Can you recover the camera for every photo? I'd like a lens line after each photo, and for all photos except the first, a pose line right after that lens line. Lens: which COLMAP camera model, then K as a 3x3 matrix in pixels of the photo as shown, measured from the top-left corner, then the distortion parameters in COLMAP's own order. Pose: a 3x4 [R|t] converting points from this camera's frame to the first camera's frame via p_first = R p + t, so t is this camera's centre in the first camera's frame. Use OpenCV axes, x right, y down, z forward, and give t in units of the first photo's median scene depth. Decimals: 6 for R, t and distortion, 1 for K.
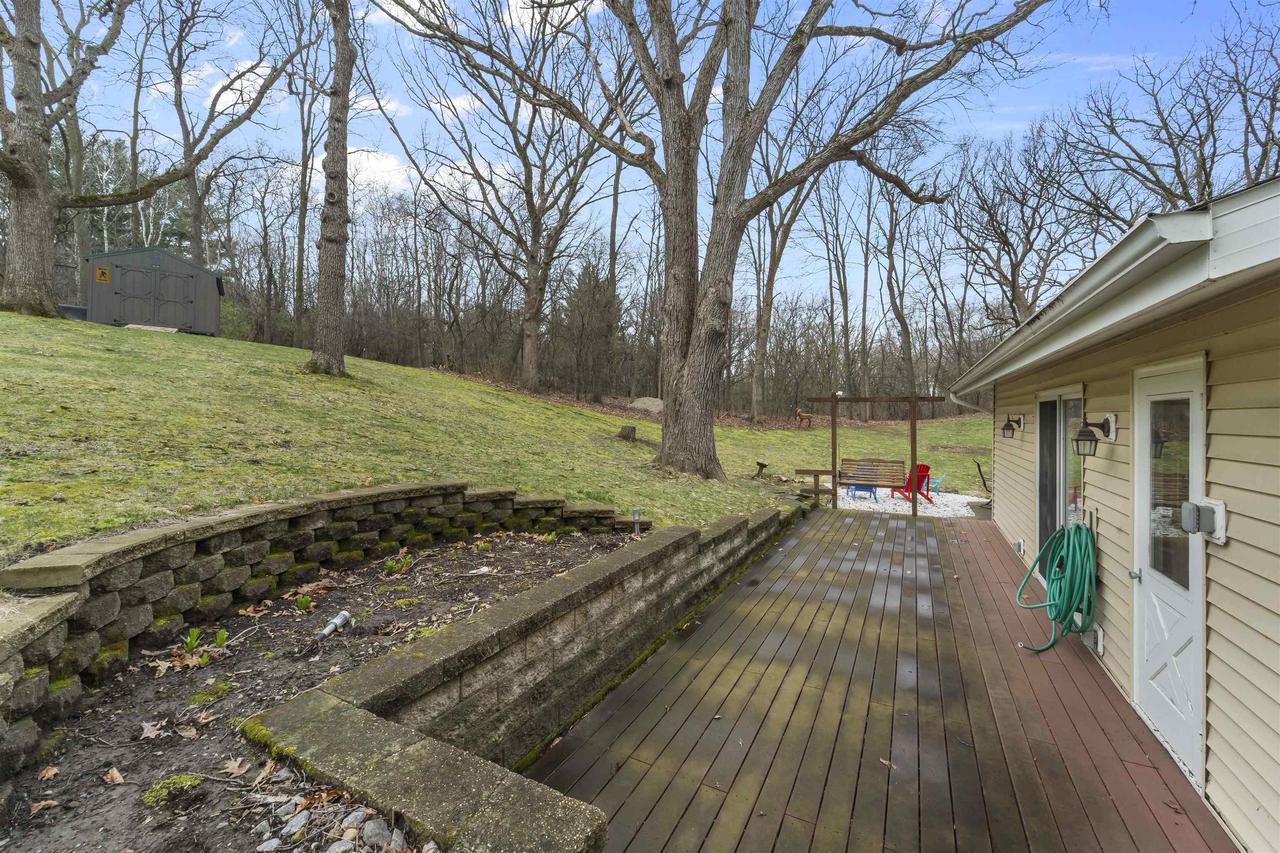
lens RADIAL K [[514.4, 0, 640.2], [0, 514.4, 417.3], [0, 0, 1]] dist [-0.001118, -0.000065]
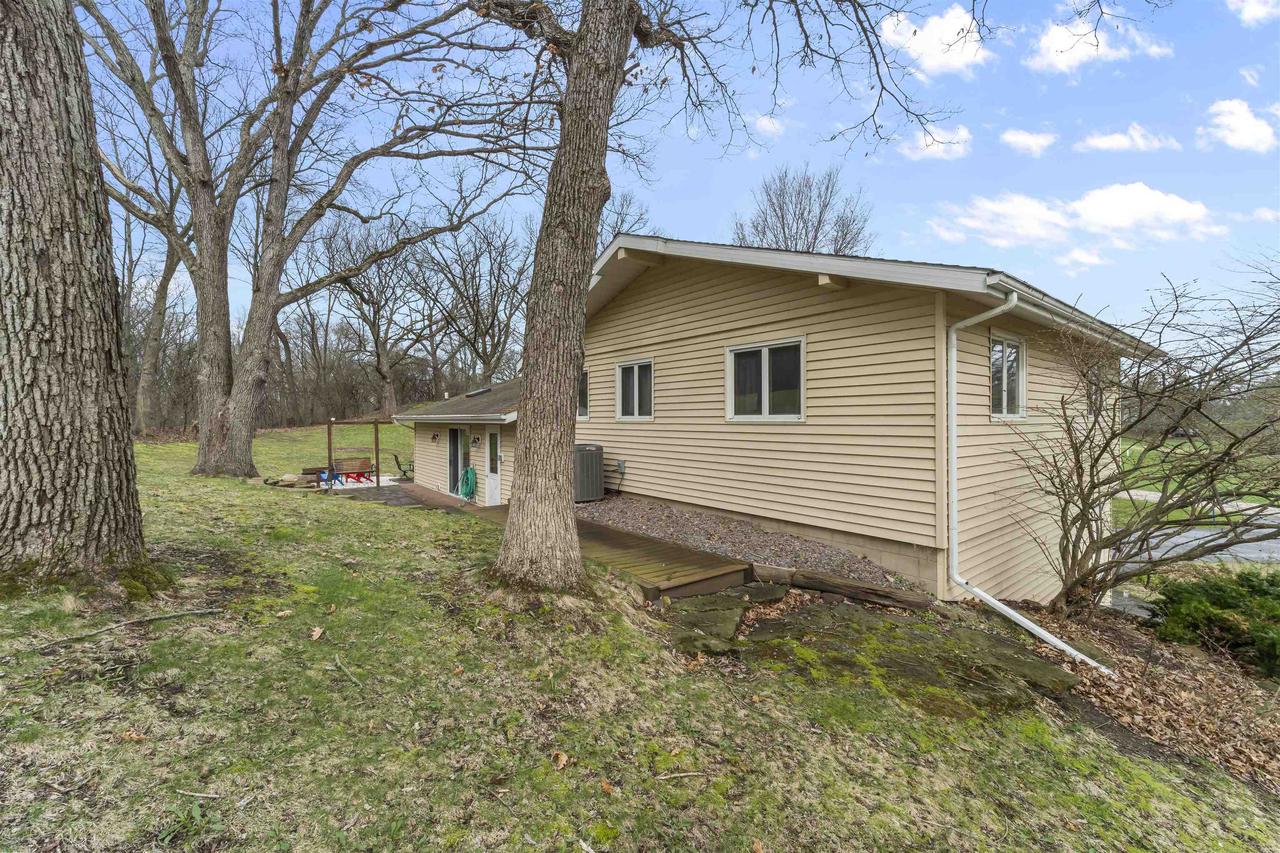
lens RADIAL K [[514.4, 0, 640.2], [0, 514.4, 417.3], [0, 0, 1]] dist [-0.001118, -0.000065]
pose [[0.414189, -0.011046, 0.910124, -0.719413], [0.007152, 0.999935, 0.008881, -0.061572], [-0.910163, 0.002831, 0.414241, -0.579688]]
